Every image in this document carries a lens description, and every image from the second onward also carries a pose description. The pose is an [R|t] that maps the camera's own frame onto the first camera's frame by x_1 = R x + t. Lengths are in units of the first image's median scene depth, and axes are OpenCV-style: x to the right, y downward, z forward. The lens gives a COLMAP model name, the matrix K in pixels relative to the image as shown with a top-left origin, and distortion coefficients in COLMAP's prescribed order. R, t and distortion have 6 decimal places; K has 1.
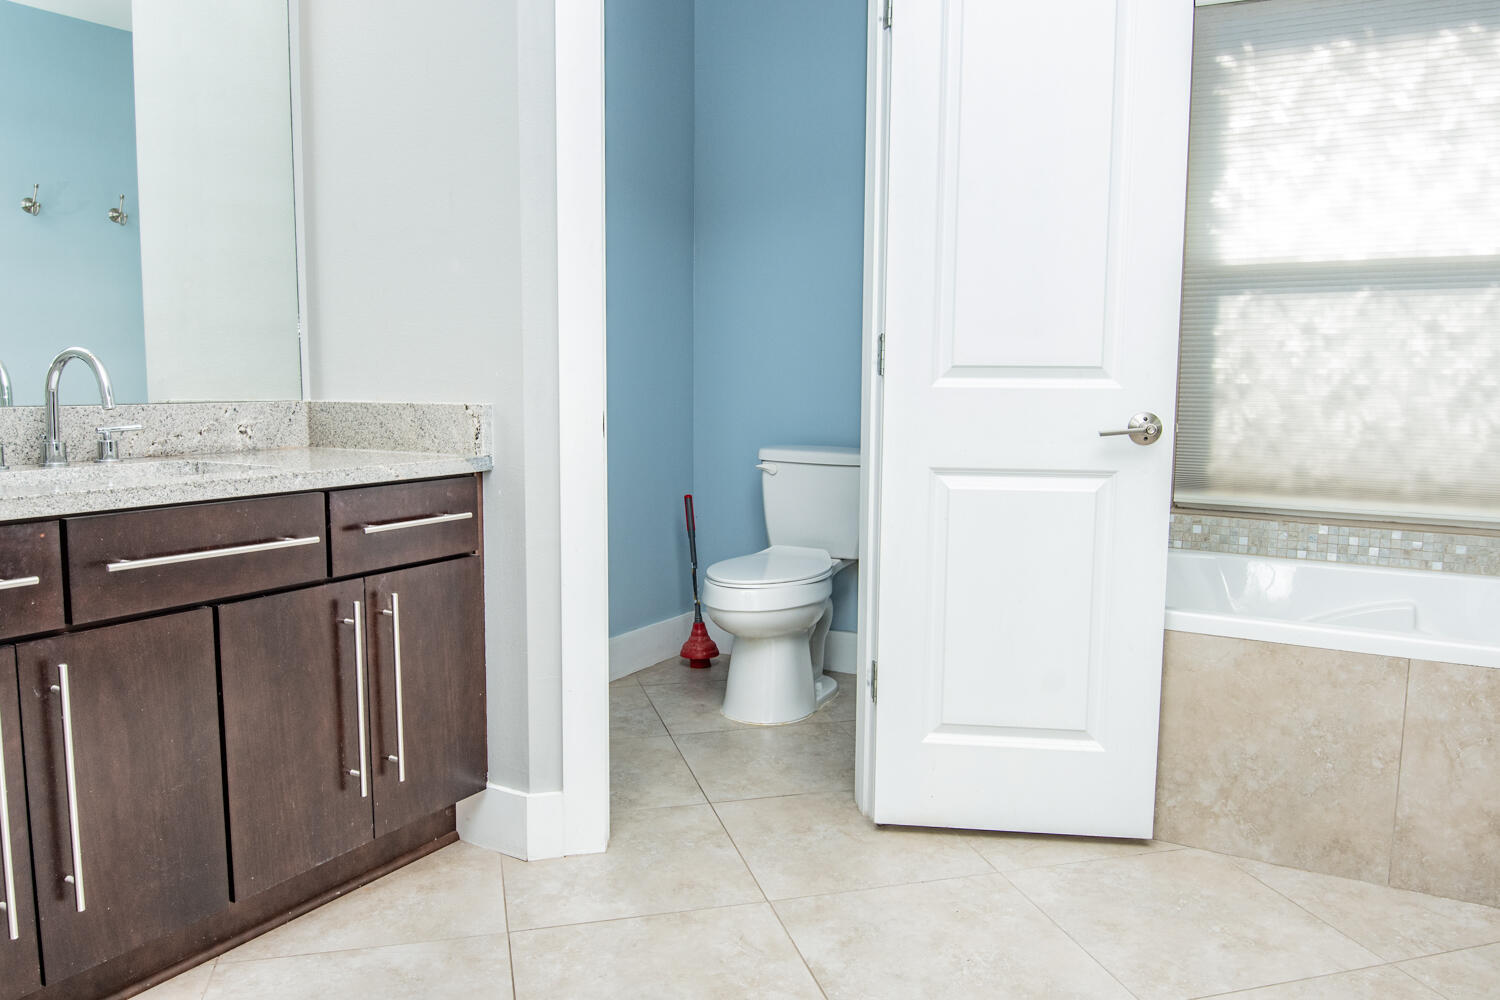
lens RADIAL K [[1078.0, 0, 734.6], [0, 1078.0, 496.2], [0, 0, 1]] dist [0.007639, -0.049209]
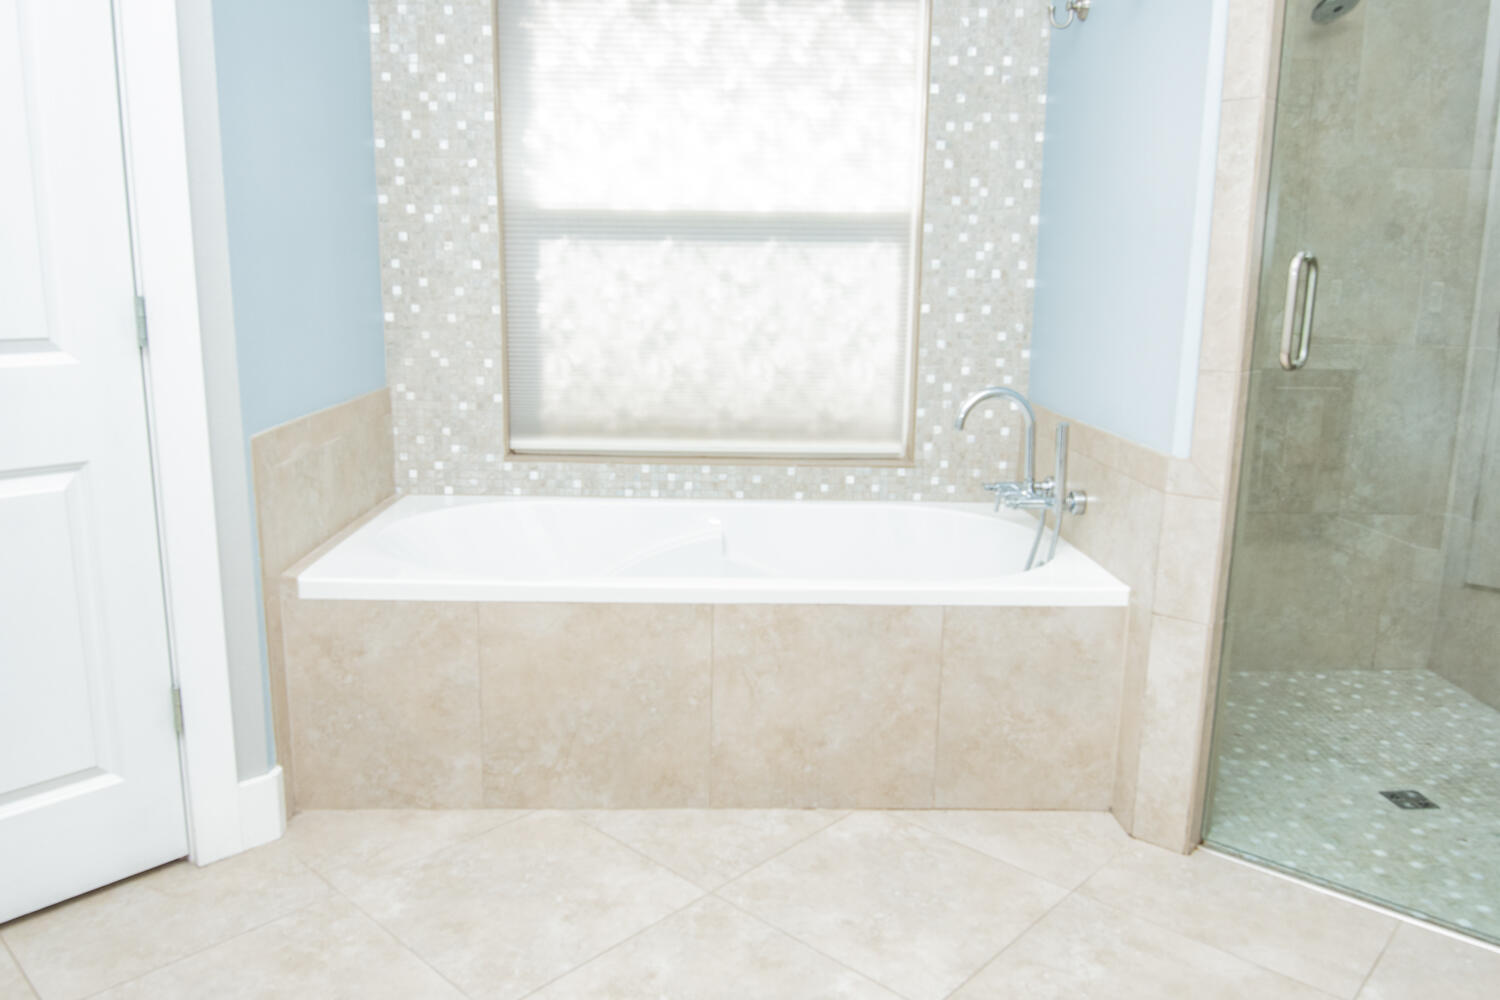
lens RADIAL K [[1078.0, 0, 747.8], [0, 1078.0, 483.9], [0, 0, 1]] dist [0.007639, -0.049209]
pose [[0.844476, -0.098585, 0.526442, 0.077414], [0.048882, 0.992998, 0.107542, -0.067343], [-0.533358, -0.065084, 0.843382, 0.054851]]
